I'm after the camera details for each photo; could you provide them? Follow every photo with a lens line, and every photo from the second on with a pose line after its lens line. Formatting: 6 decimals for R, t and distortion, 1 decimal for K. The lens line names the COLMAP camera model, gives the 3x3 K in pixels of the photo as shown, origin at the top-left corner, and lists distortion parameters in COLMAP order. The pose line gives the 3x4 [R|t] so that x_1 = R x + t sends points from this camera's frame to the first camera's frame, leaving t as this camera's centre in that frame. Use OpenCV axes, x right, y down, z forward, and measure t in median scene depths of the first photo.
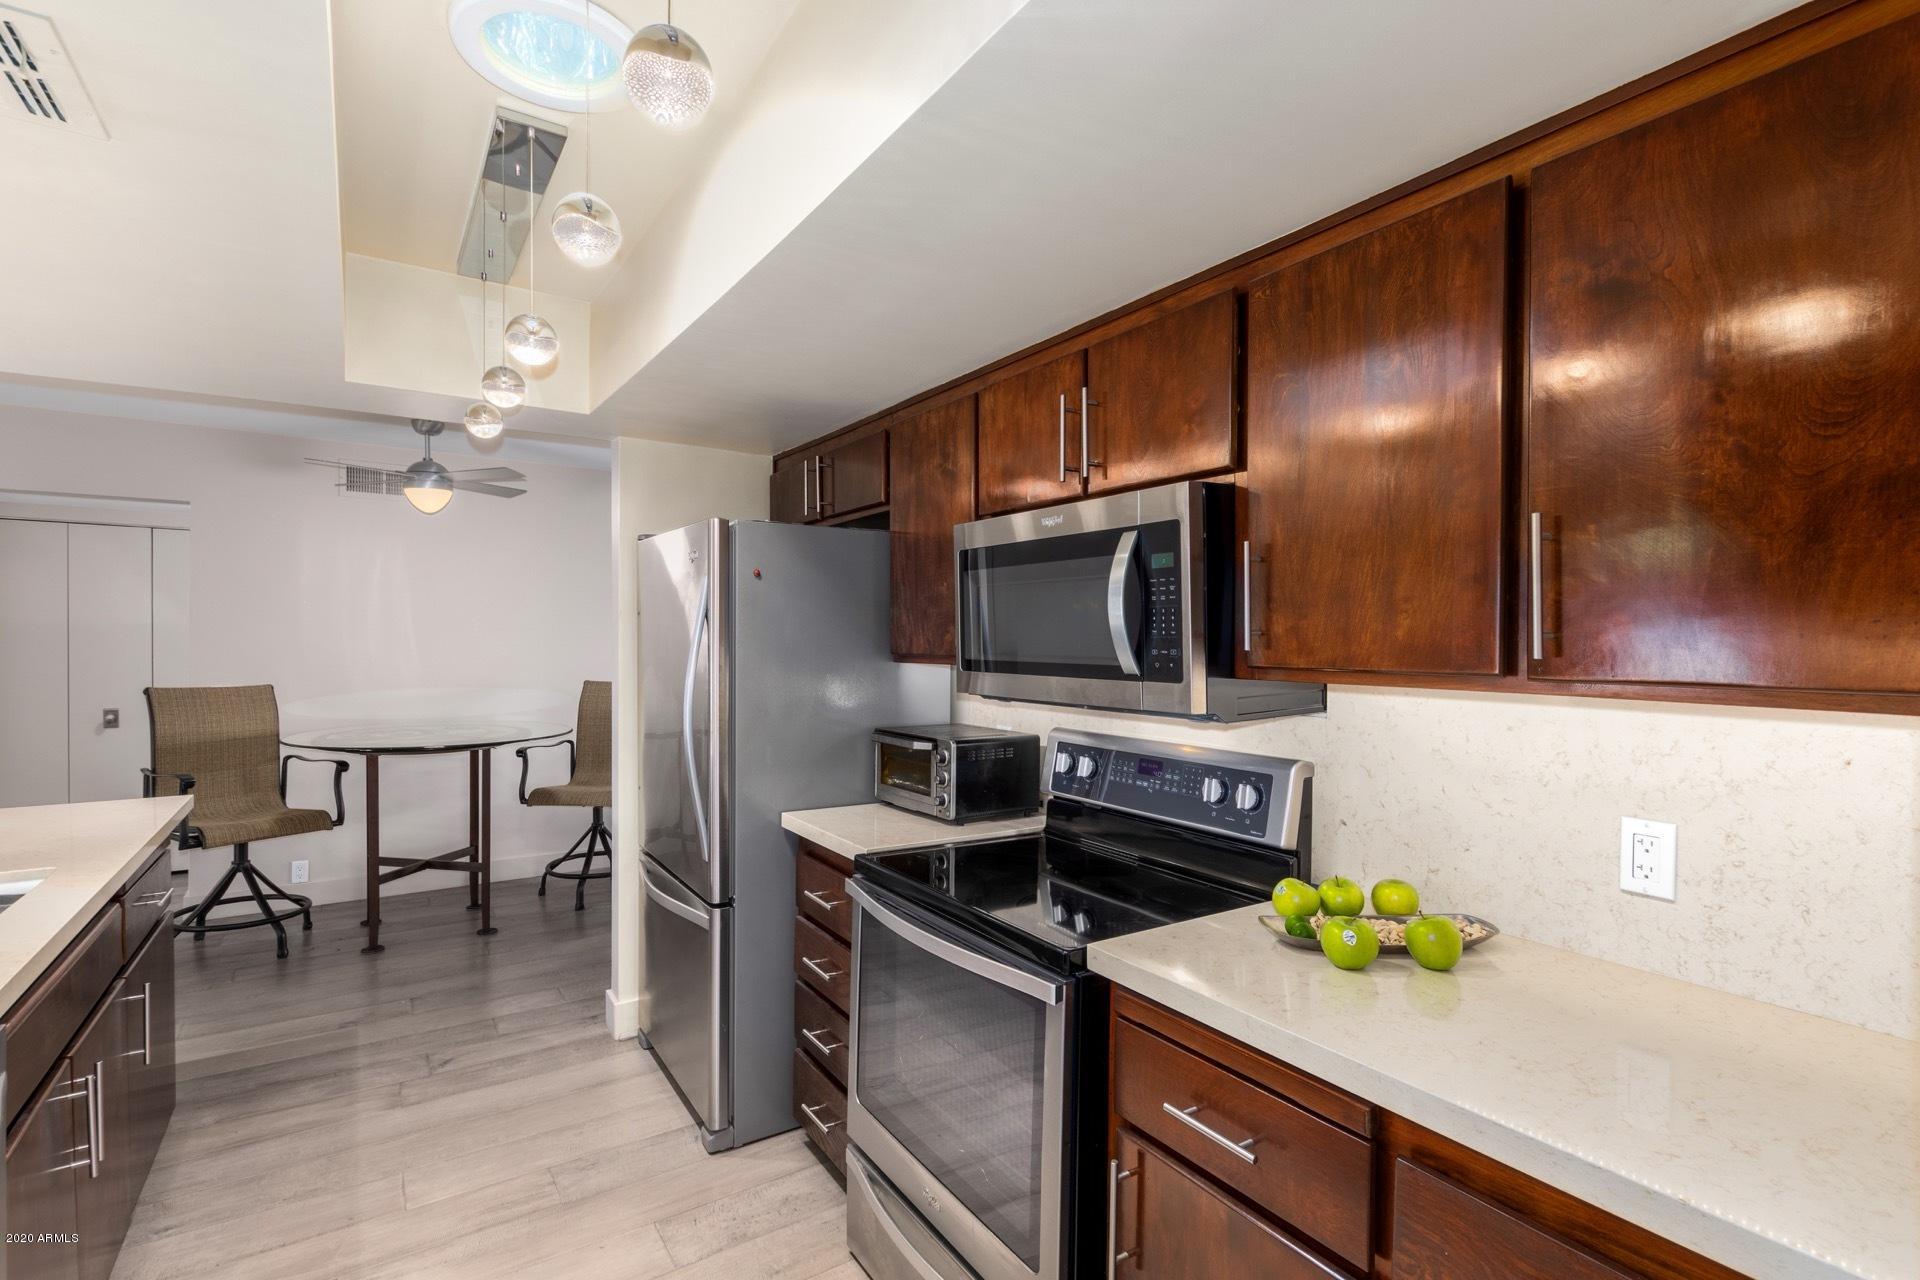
lens RADIAL K [[897.7, 0, 1005.5], [0, 897.7, 651.3], [0, 0, 1]] dist [0.007714, -0.002204]
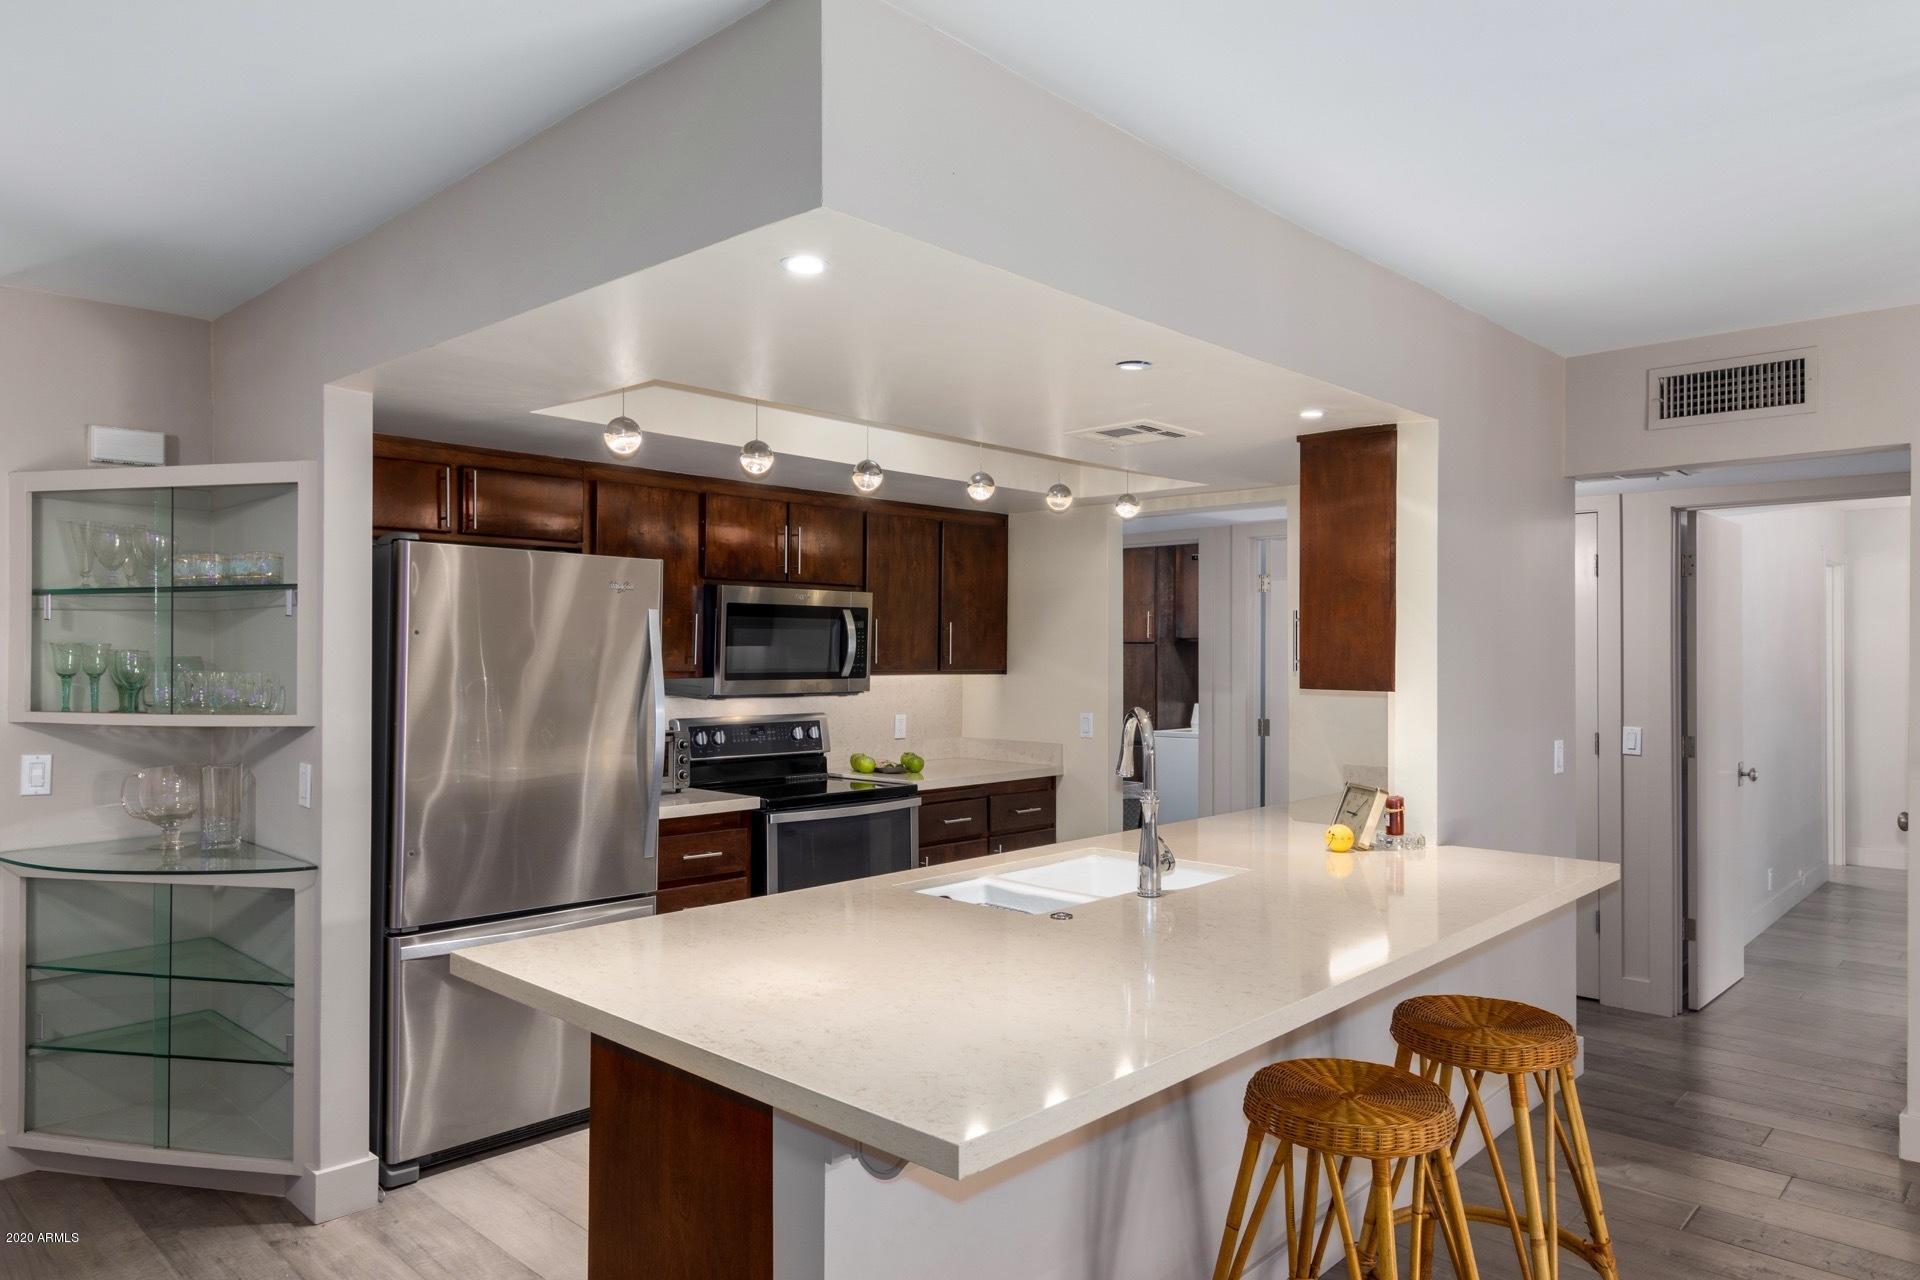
lens RADIAL K [[1236.9, 0, 951.8], [0, 1236.9, 634.8], [0, 0, 1]] dist [0.011895, 0.001006]
pose [[-0.199432, -0.000567, 0.979912, -2.028093], [0.007991, 0.999966, 0.002205, -0.054849], [-0.979879, 0.008271, -0.199420, 0.963729]]
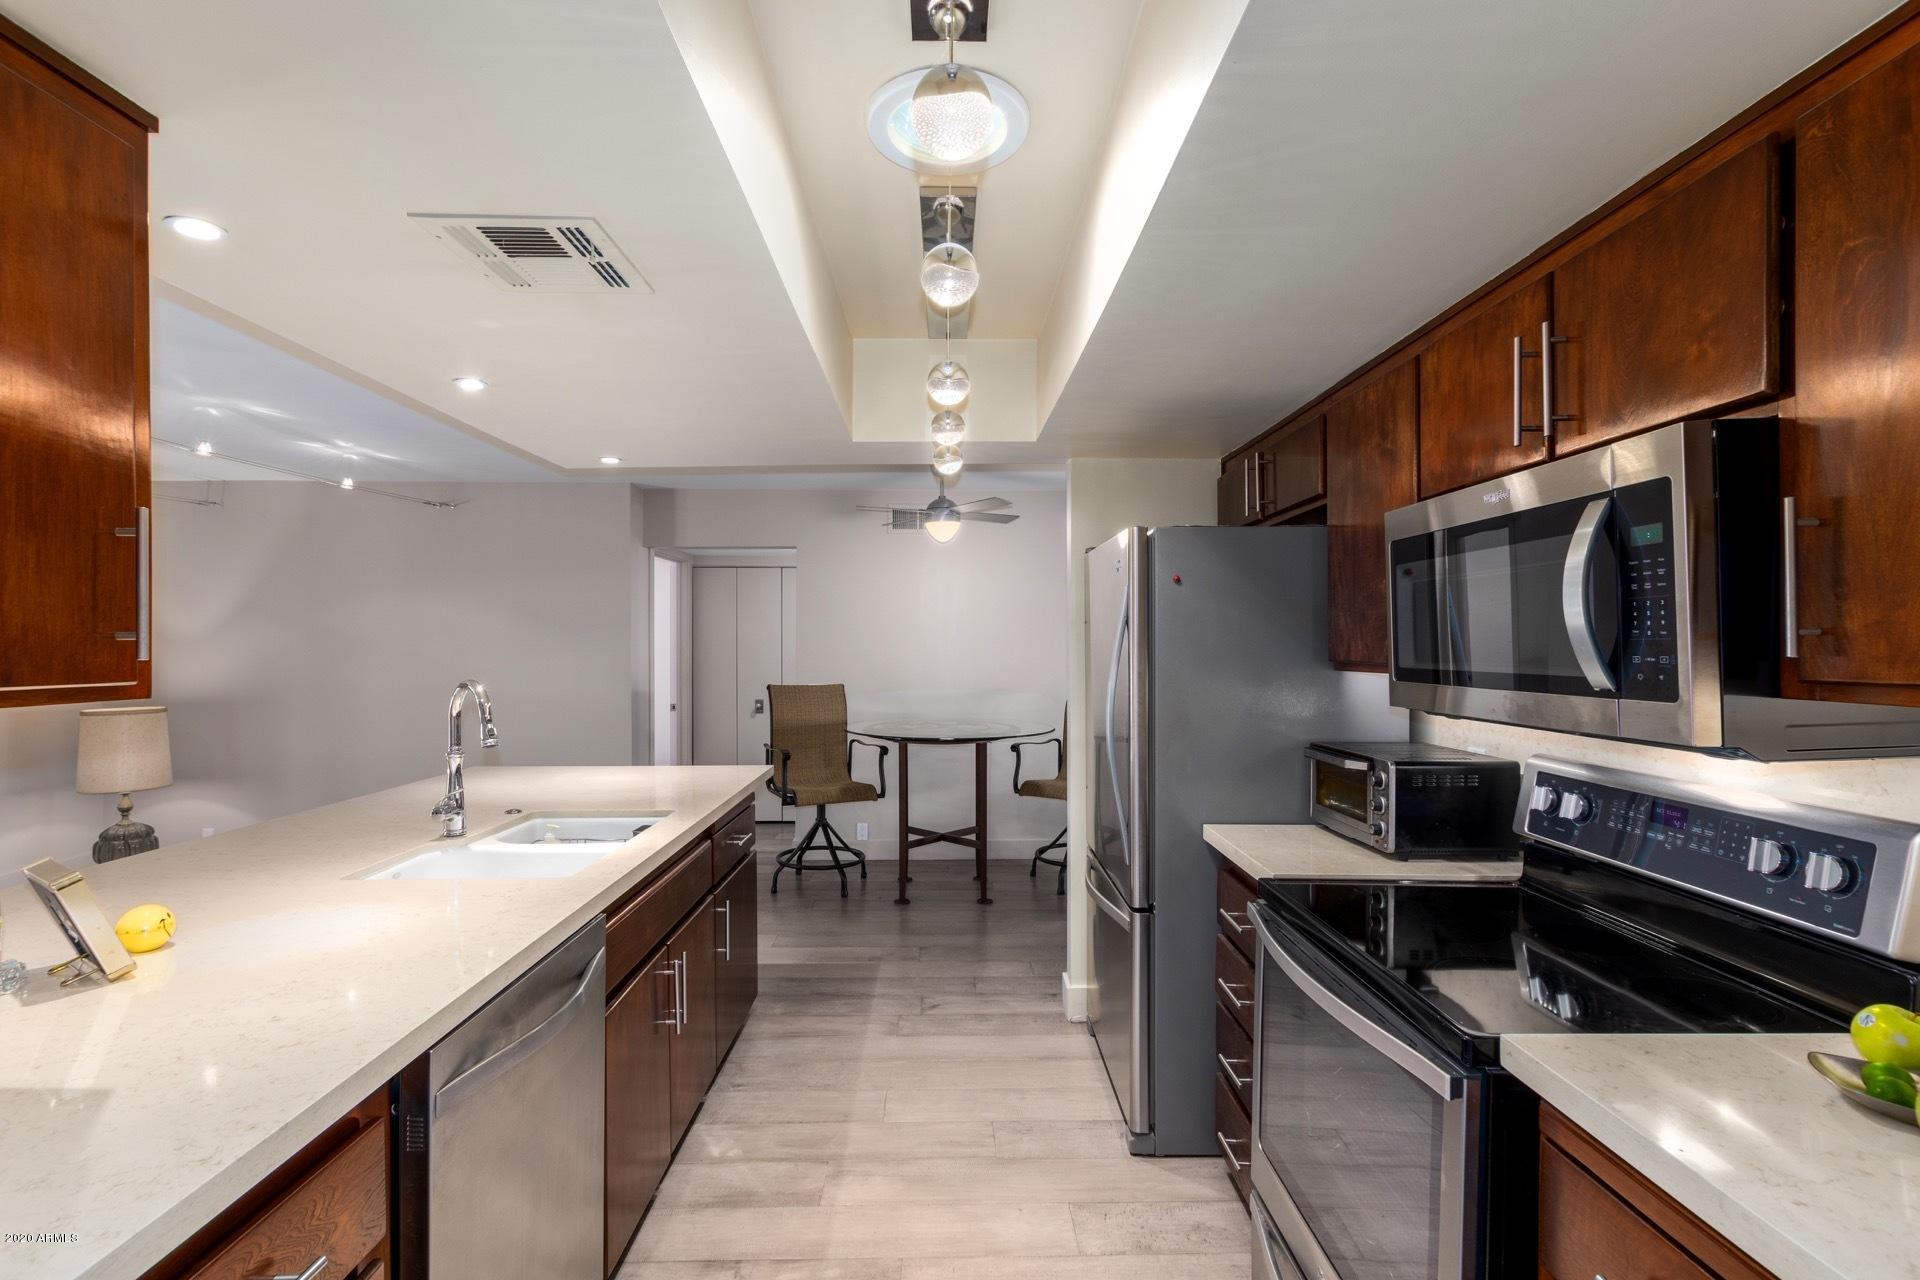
lens RADIAL K [[897.7, 0, 962.9], [0, 897.7, 651.7], [0, 0, 1]] dist [0.007714, -0.002204]
pose [[0.830512, -0.003669, -0.556988, 0.081596], [-0.000334, 0.999975, -0.007085, -0.000004], [0.557000, 0.006070, 0.830490, 0.050847]]
